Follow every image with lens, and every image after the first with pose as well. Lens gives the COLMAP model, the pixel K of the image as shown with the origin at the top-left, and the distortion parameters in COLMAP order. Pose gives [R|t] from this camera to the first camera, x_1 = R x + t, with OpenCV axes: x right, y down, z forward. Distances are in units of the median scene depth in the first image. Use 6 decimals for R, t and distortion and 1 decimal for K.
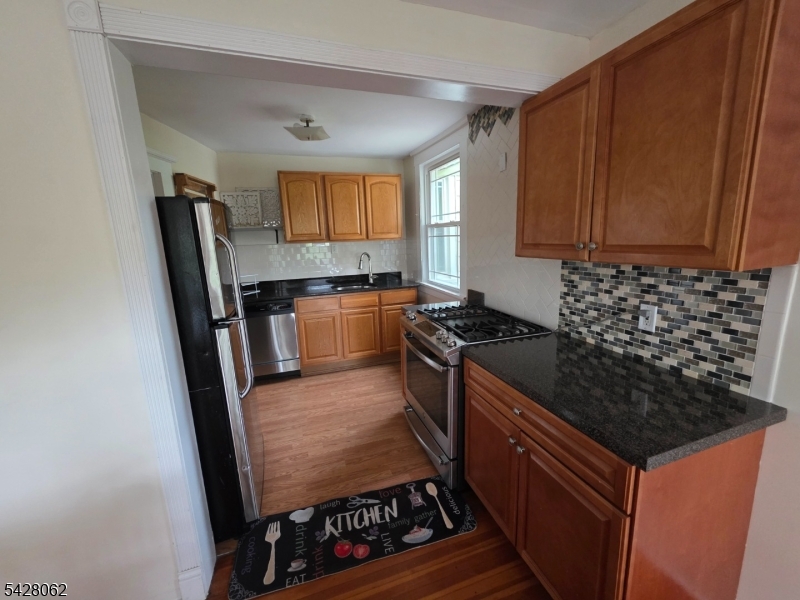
lens RADIAL K [[321.9, 0, 399.2], [0, 321.9, 296.3], [0, 0, 1]] dist [0.002405, -0.000174]
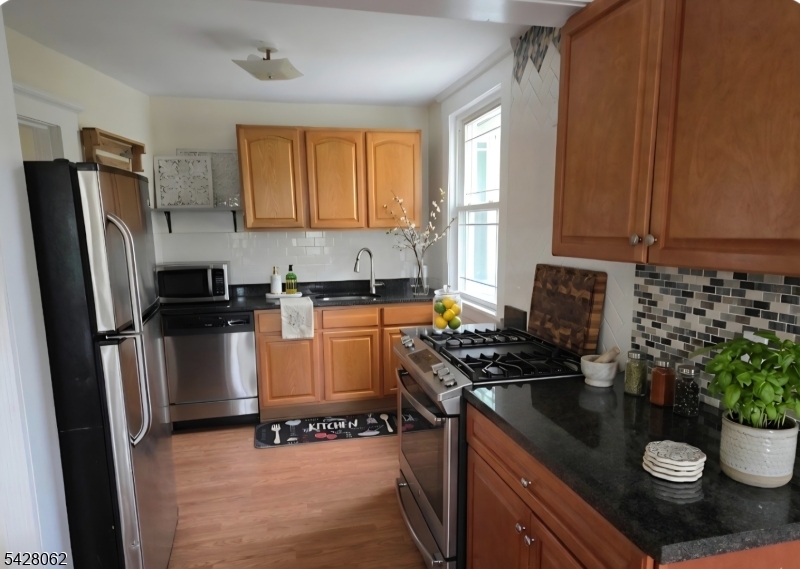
lens RADIAL K [[499.7, 0, 399.6], [0, 499.7, 310.2], [0, 0, 1]] dist [0.039204, 0.001341]
pose [[0.995964, 0.028685, -0.085043, 0.122727], [-0.030037, 0.999441, -0.014656, 0.012501], [0.084575, 0.017151, 0.996269, -0.043843]]
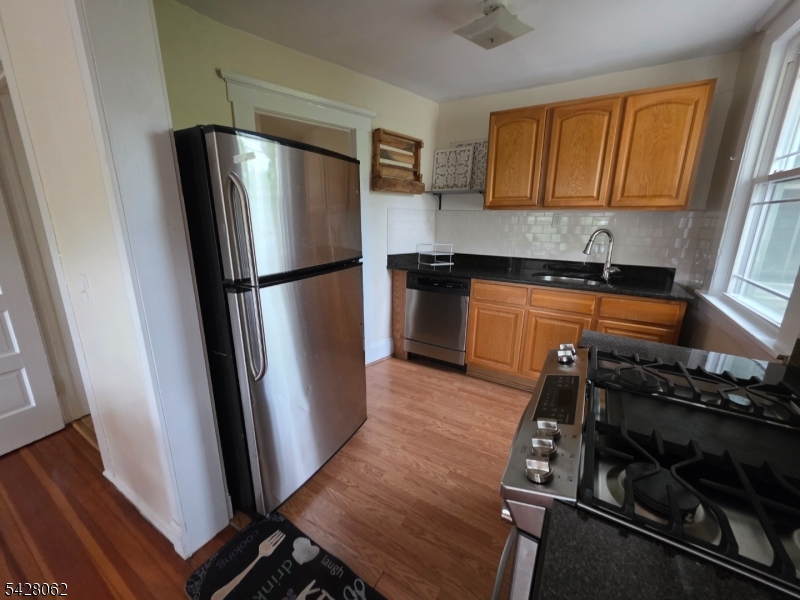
lens RADIAL K [[321.9, 0, 399.3], [0, 321.9, 298.6], [0, 0, 1]] dist [0.002405, -0.000174]
pose [[0.651344, 0.231033, -0.722755, 0.259851], [-0.172575, 0.972662, 0.155392, -0.070177], [0.738897, 0.023516, 0.673408, 0.603582]]
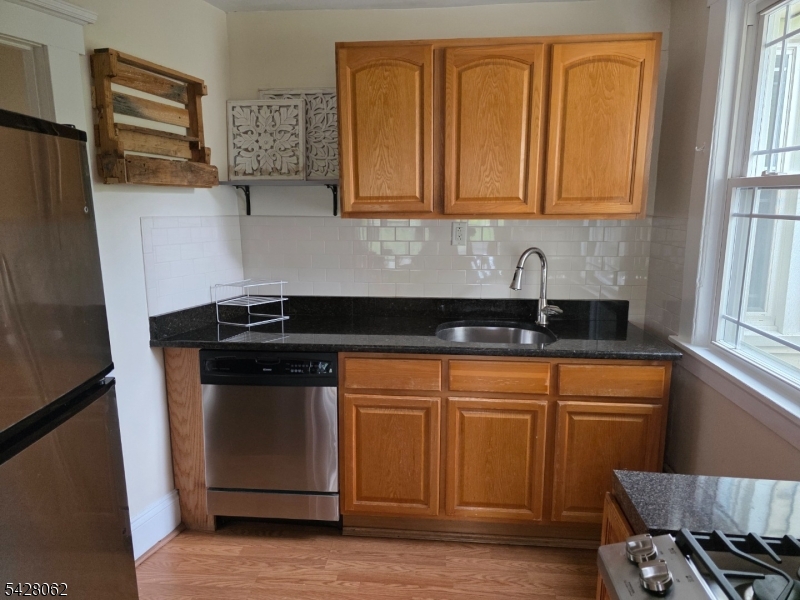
lens RADIAL K [[539.5, 0, 395.0], [0, 539.5, 301.5], [0, 0, 1]] dist [0.054085, -0.043261]
pose [[0.917579, 0.107727, -0.382680, -0.002179], [-0.103353, 0.994129, 0.032036, -0.159850], [0.383884, 0.010156, 0.923325, 0.699080]]
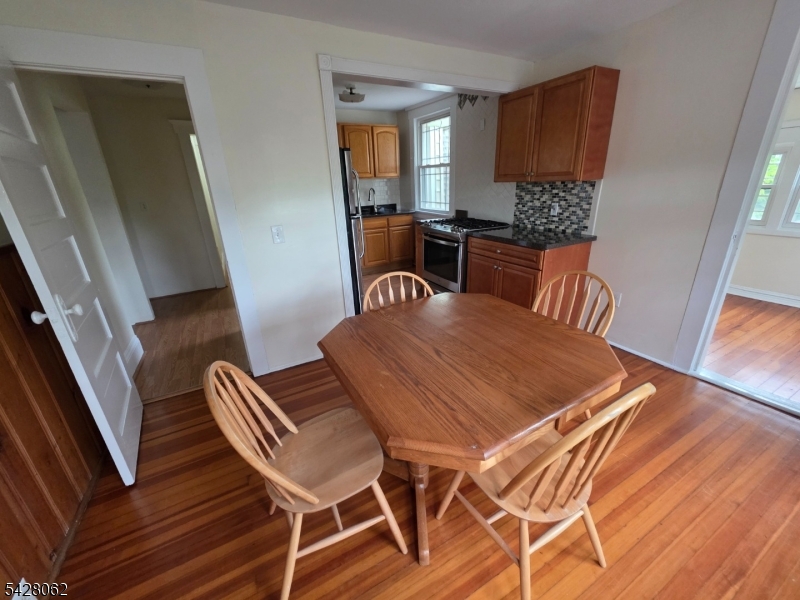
lens RADIAL K [[321.9, 0, 398.9], [0, 321.9, 298.0], [0, 0, 1]] dist [0.002405, -0.000174]
pose [[0.985876, -0.059709, 0.156469, -0.490976], [0.033633, 0.985840, 0.164284, 0.203400], [-0.164063, -0.156701, 0.973924, -0.798333]]
